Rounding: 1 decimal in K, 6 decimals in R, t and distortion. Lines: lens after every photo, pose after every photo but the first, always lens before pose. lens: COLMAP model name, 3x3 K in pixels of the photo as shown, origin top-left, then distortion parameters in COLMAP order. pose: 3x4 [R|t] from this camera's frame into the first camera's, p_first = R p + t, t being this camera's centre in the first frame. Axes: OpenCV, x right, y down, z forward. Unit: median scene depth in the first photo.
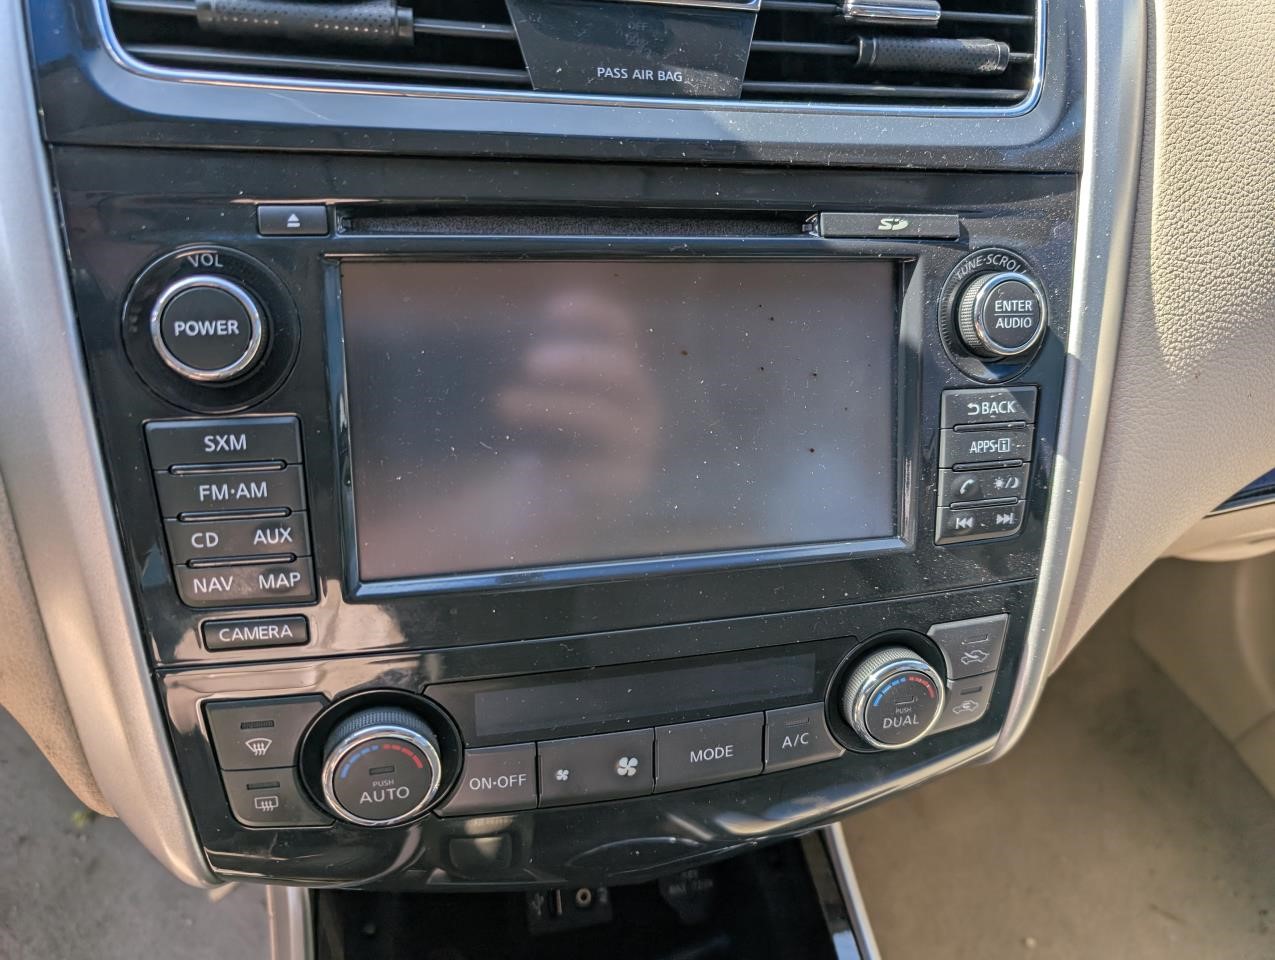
lens RADIAL K [[875.6, 0, 653.3], [0, 875.6, 476.2], [0, 0, 1]] dist [-0.040814, 0.015195]
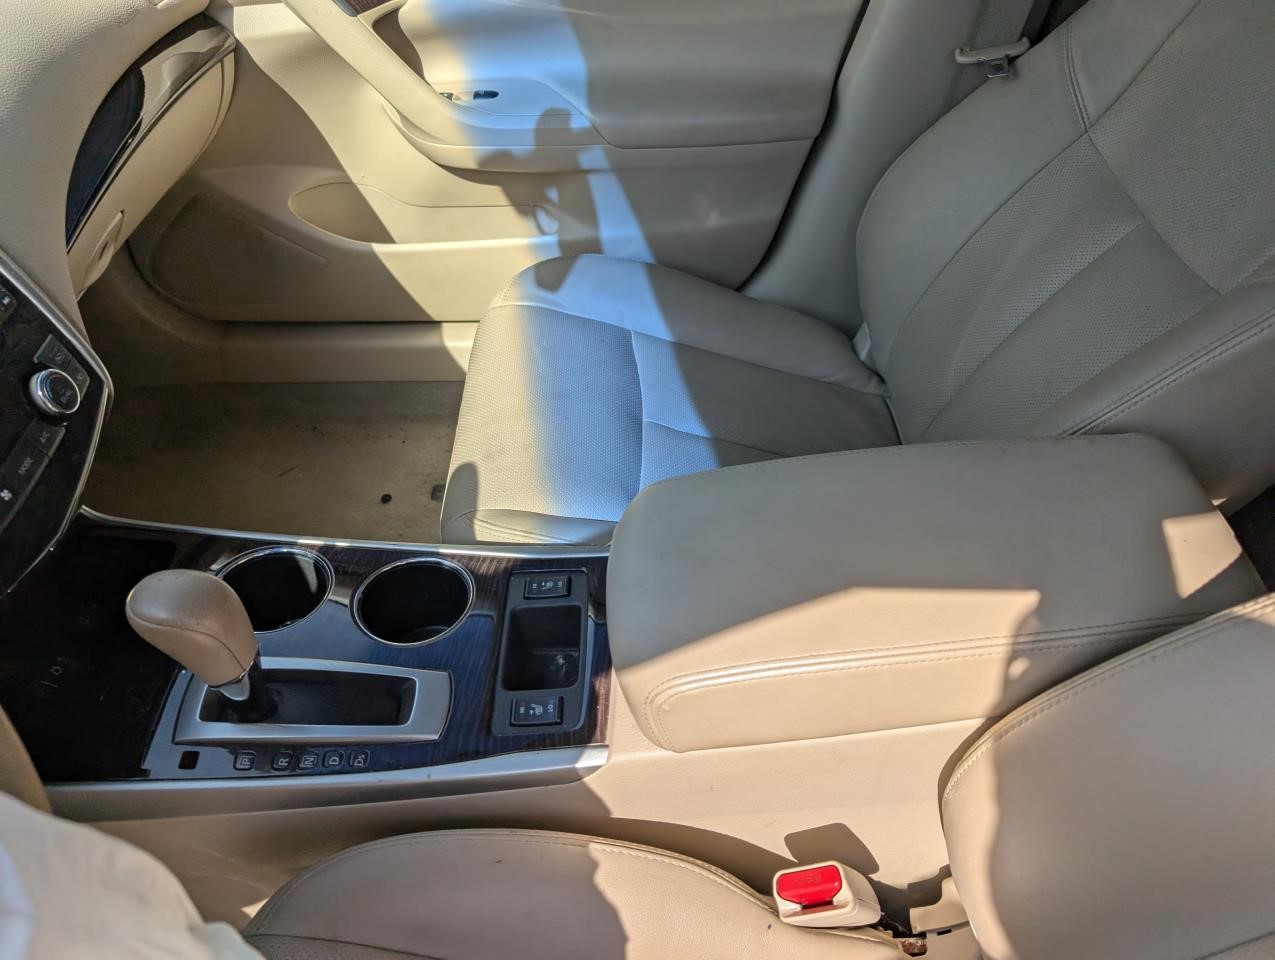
lens RADIAL K [[880.6, 0, 637.5], [0, 880.6, 480.0], [0, 0, 1]] dist [-0.028358, 0.008630]
pose [[0.206188, -0.761181, 0.614890, -0.944868], [0.604912, 0.593086, 0.531348, 0.107524], [-0.769135, 0.262396, 0.582735, -1.361054]]
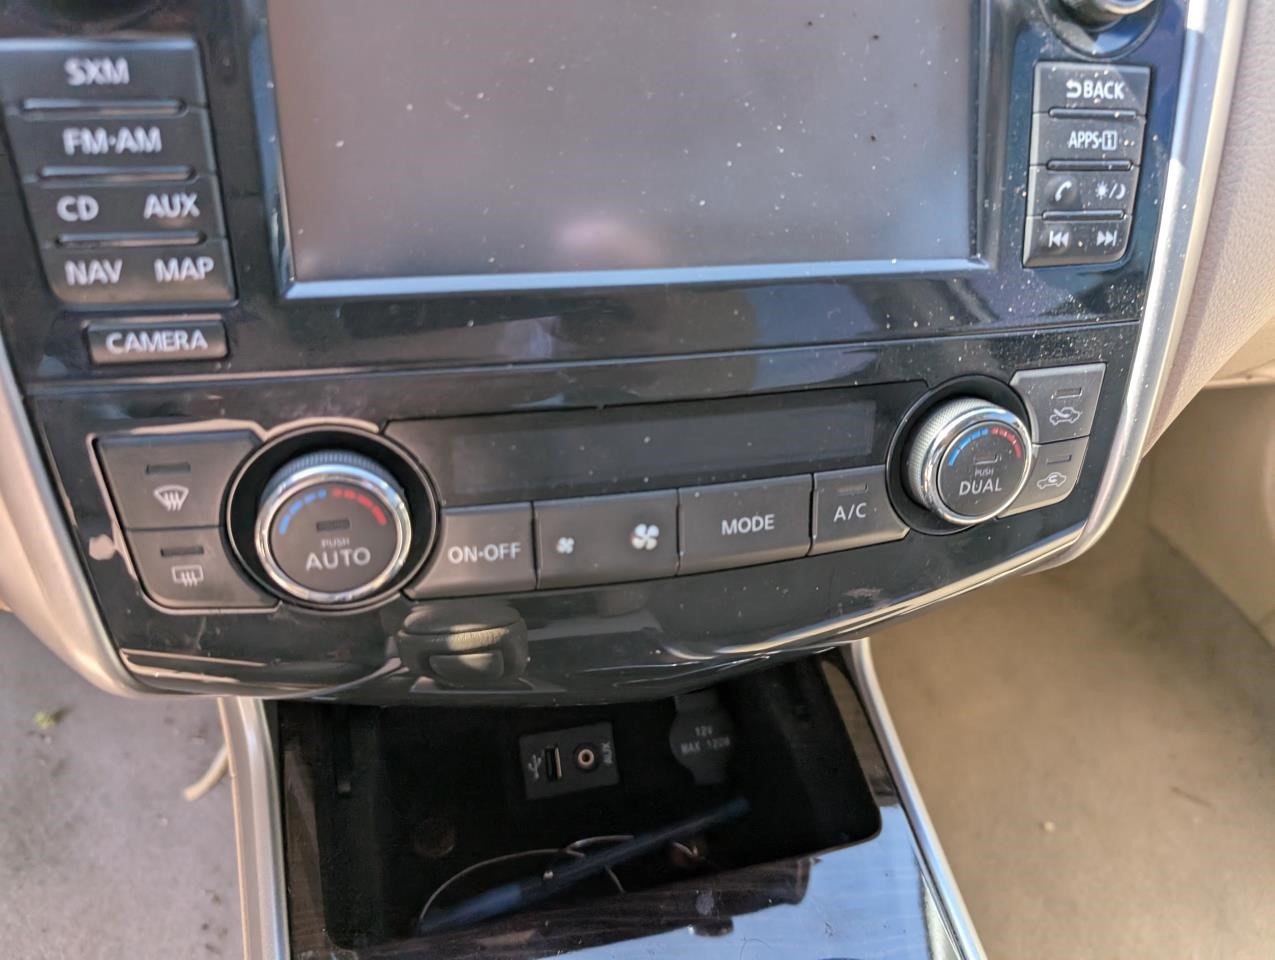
lens RADIAL K [[880.6, 0, 637.5], [0, 880.6, 480.0], [0, 0, 1]] dist [-0.028358, 0.008630]
pose [[0.999773, -0.021284, 0.001293, -0.034866], [0.021115, 0.996652, 0.078981, 0.202900], [-0.002970, -0.078935, 0.996875, 0.187100]]
